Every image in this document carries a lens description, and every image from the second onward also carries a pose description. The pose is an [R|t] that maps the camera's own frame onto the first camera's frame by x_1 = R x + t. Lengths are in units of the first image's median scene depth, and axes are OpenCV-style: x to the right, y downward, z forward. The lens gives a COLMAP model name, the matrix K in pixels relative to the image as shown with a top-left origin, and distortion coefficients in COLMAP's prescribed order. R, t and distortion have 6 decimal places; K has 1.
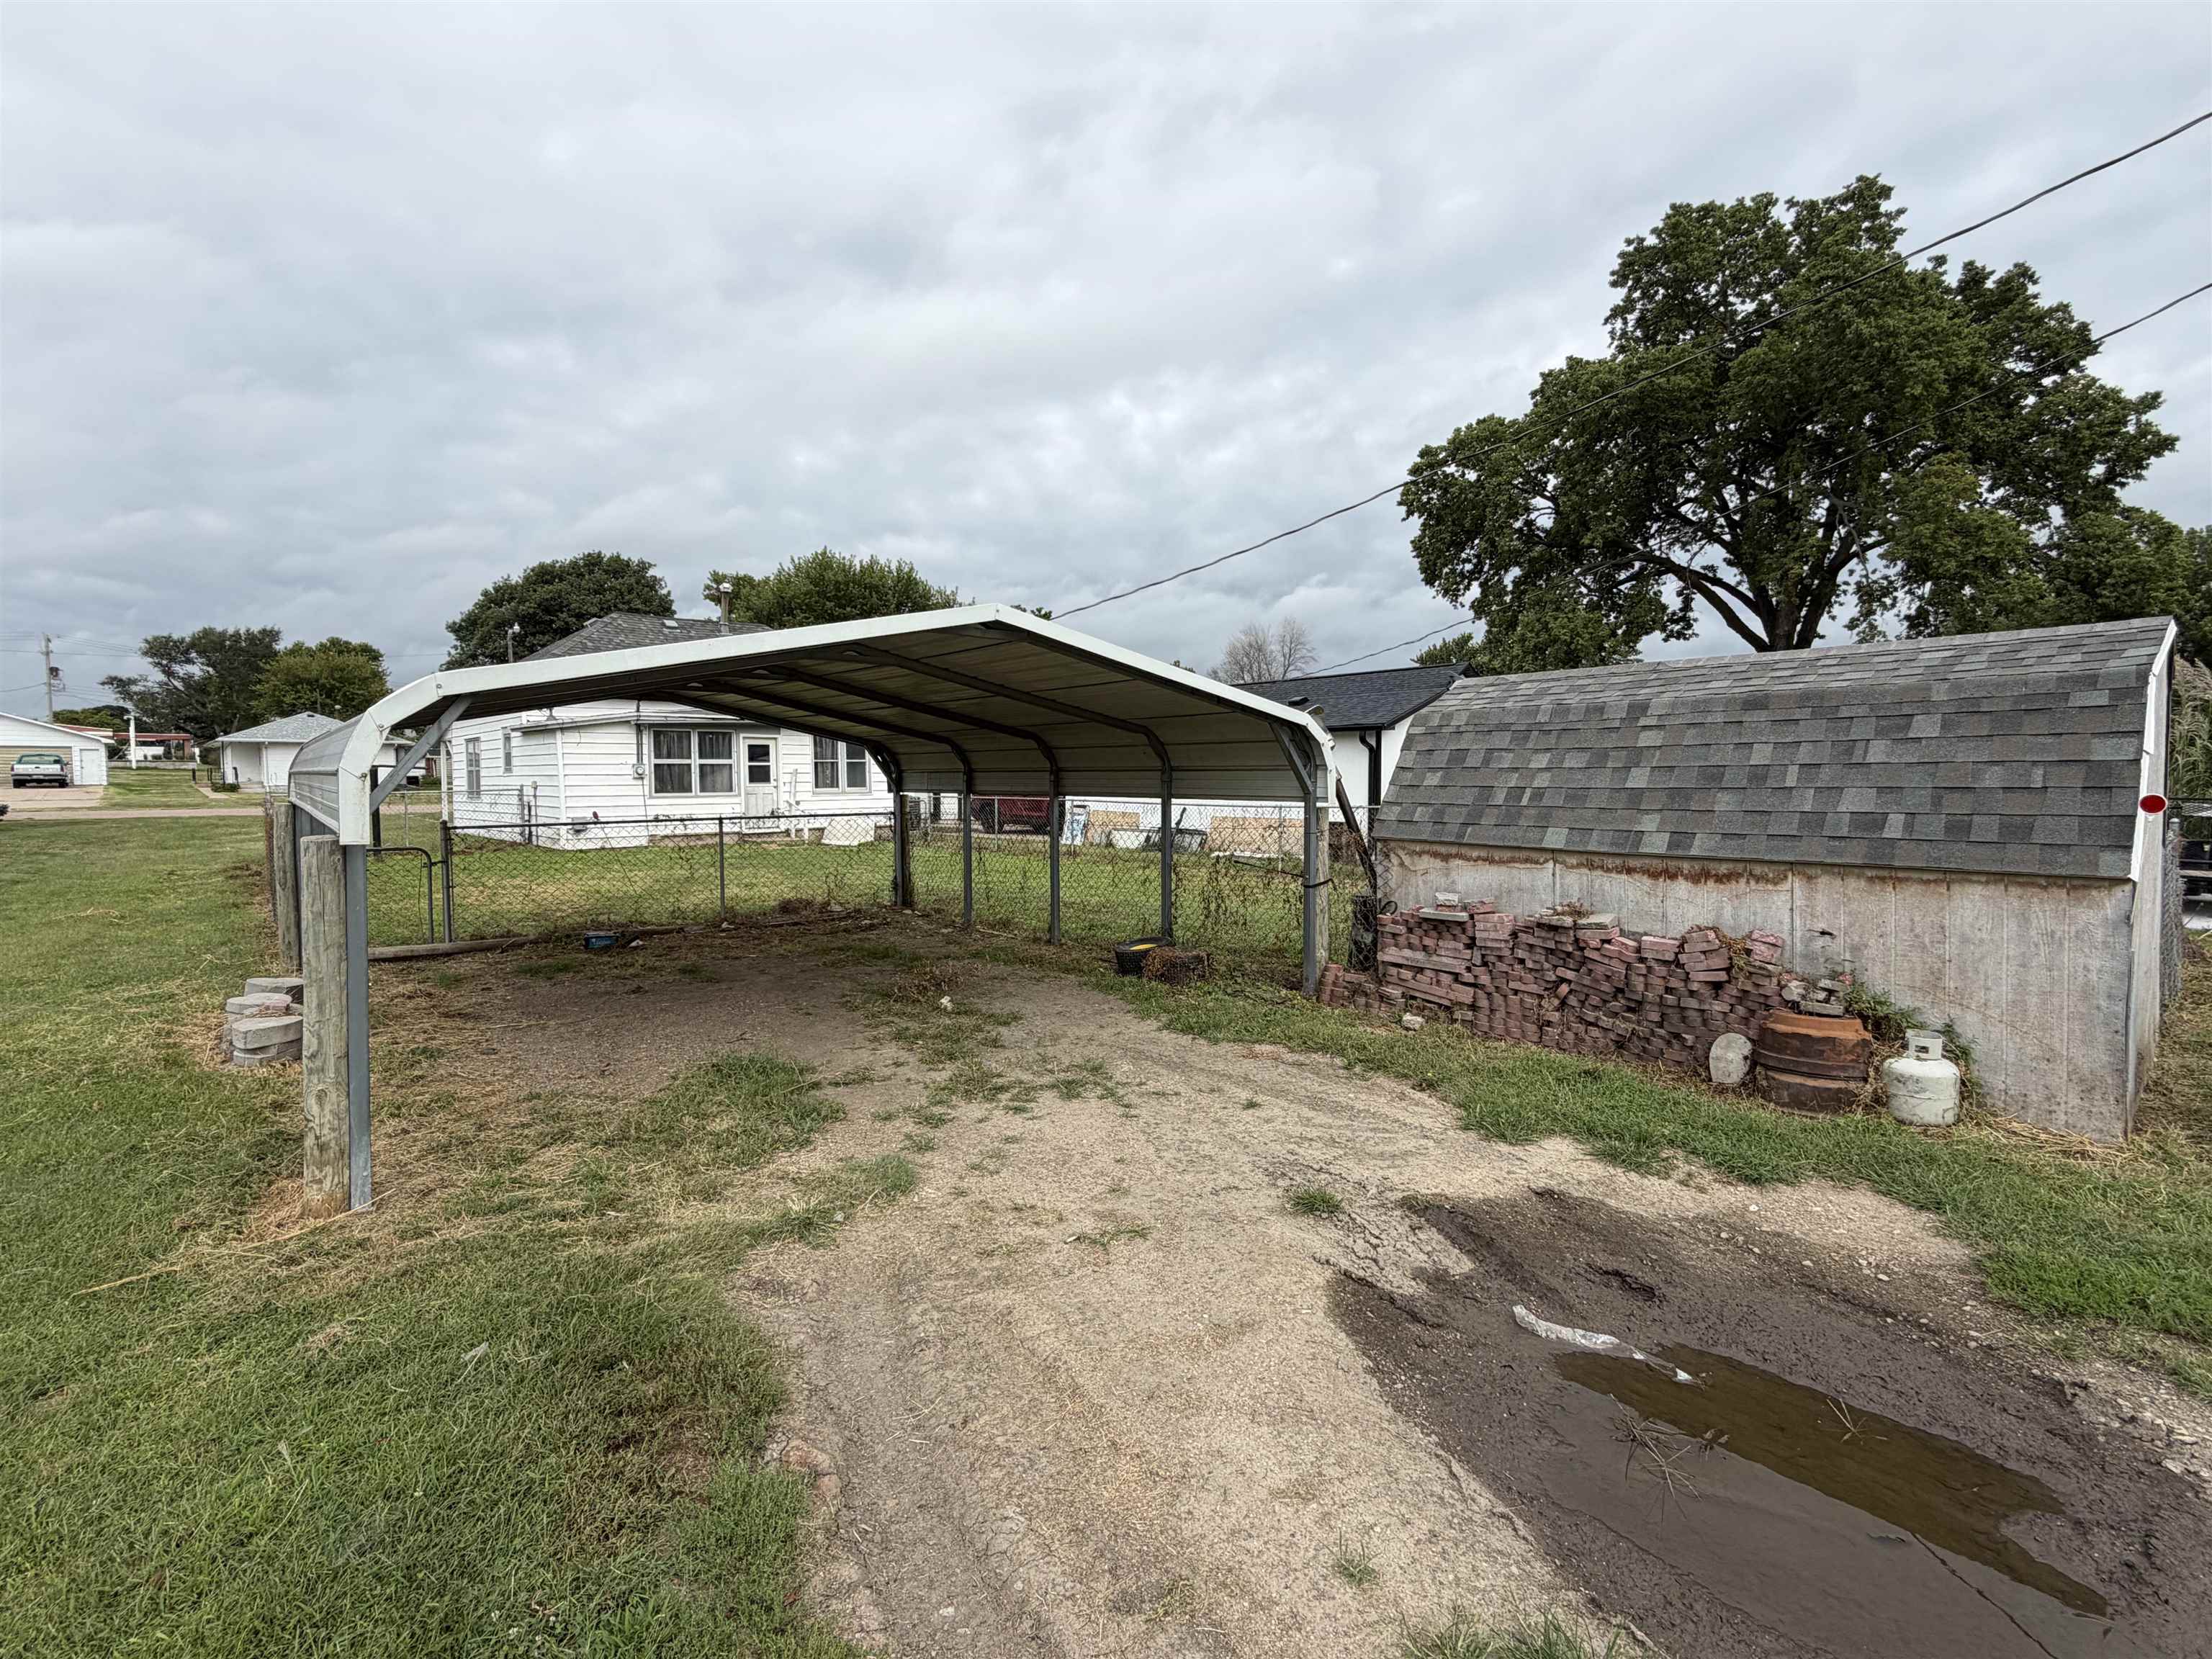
lens RADIAL K [[1034.2, 0, 1103.9], [0, 1034.2, 817.4], [0, 0, 1]] dist [-0.000958, -0.000043]
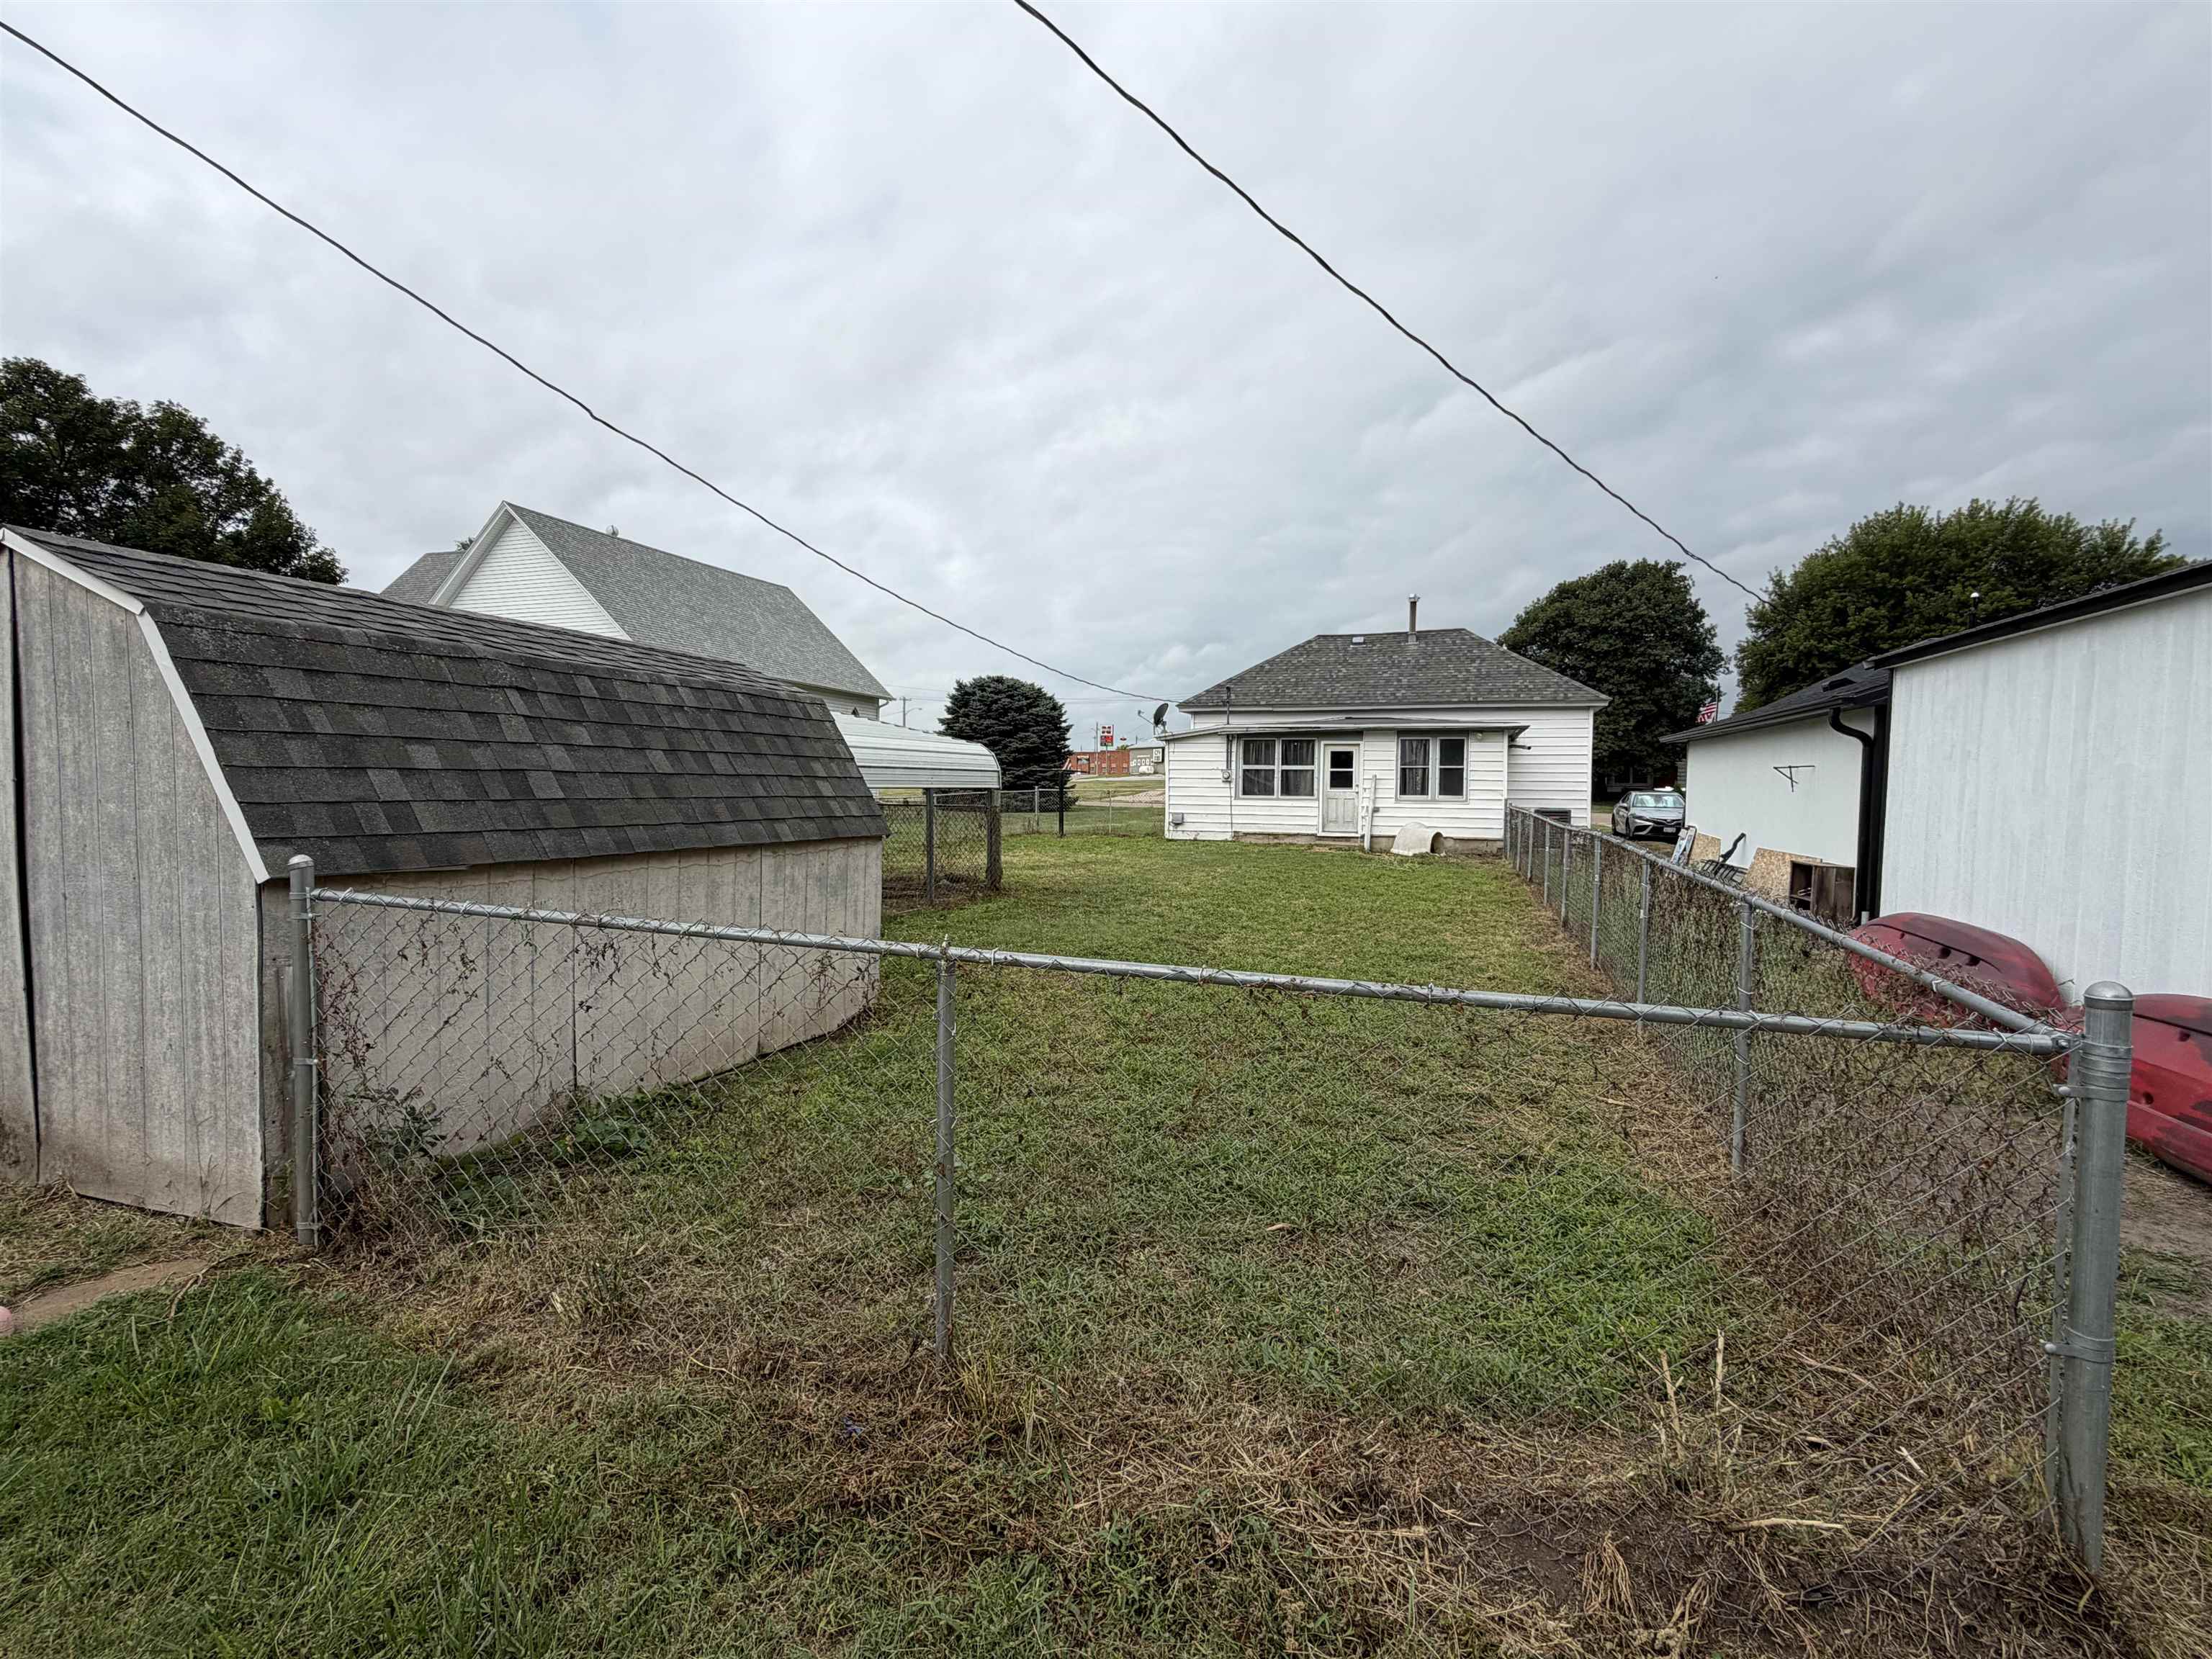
lens RADIAL K [[1034.2, 0, 1103.8], [0, 1034.2, 833.8], [0, 0, 1]] dist [-0.000958, -0.000043]
pose [[0.482148, 0.053918, -0.874429, 0.455752], [-0.051695, 0.998116, 0.033040, -0.009540], [0.874563, 0.029273, 0.484027, 0.286845]]
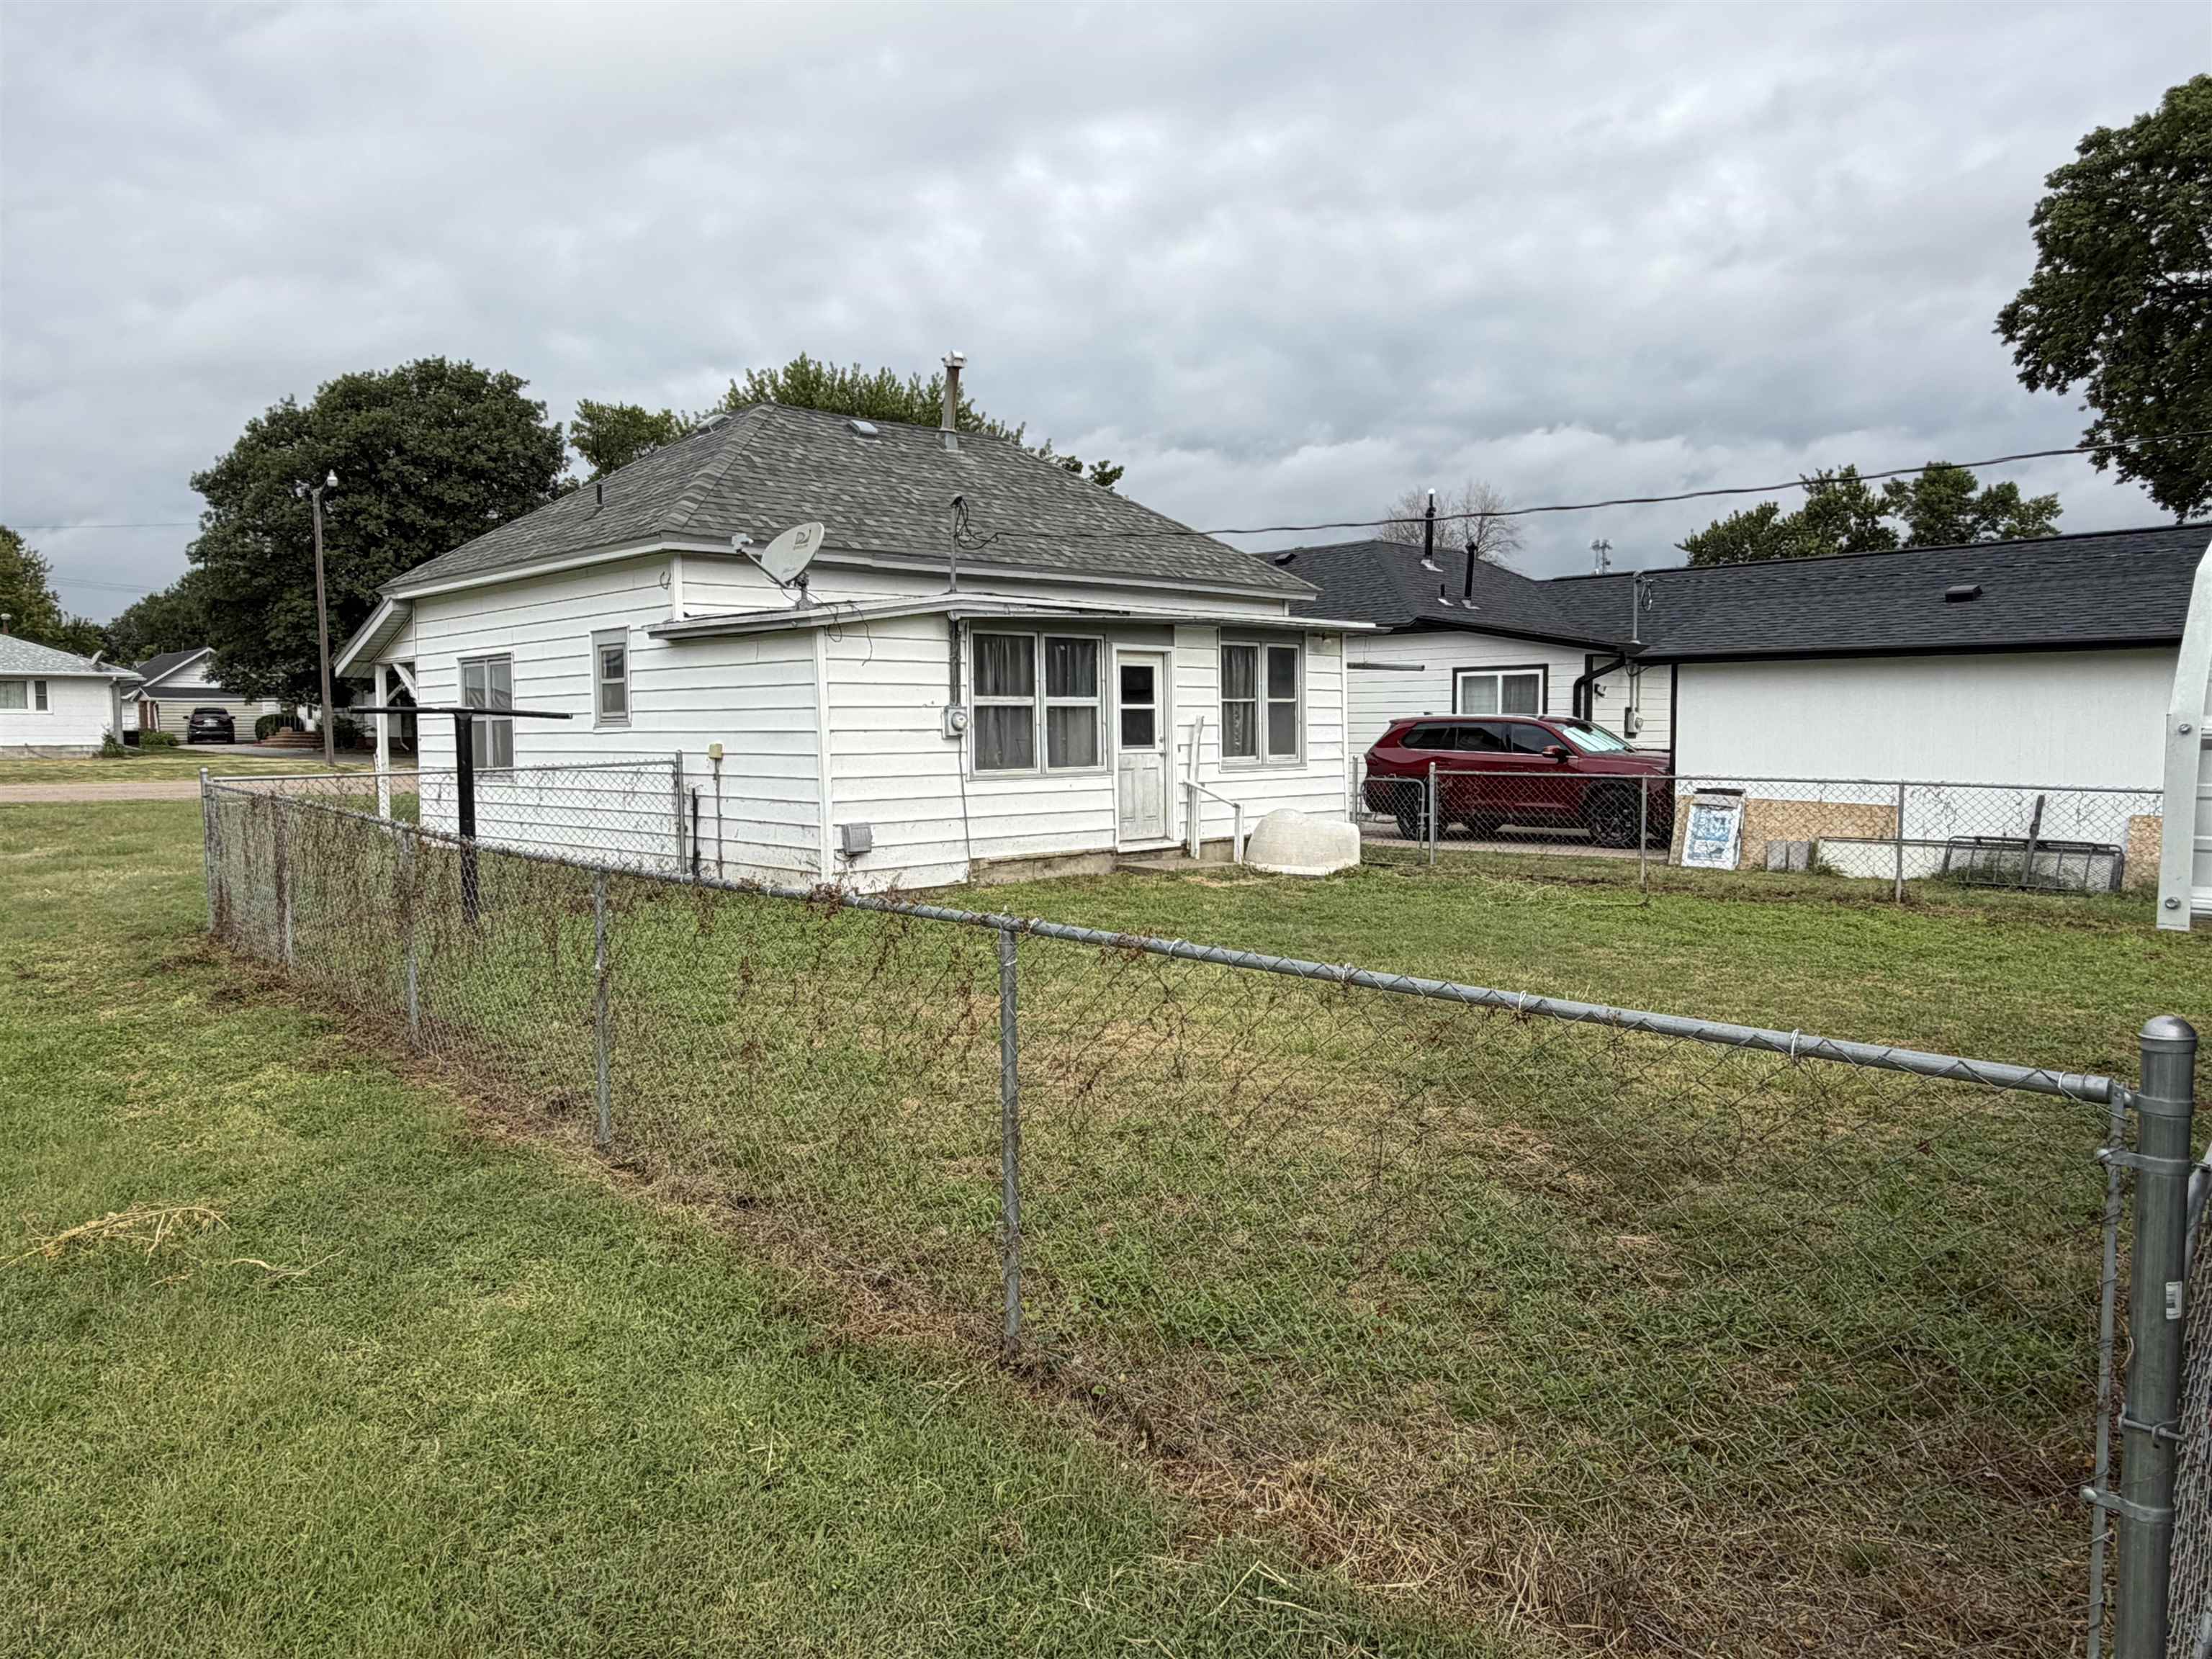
lens RADIAL K [[1521.9, 0, 1104.4], [0, 1521.9, 841.6], [0, 0, 1]] dist [-0.004085, -0.001516]
pose [[0.999789, -0.002846, 0.020335, -0.358359], [0.002134, 0.999388, 0.034907, -0.013579], [-0.020422, -0.034857, 0.999184, 0.286048]]
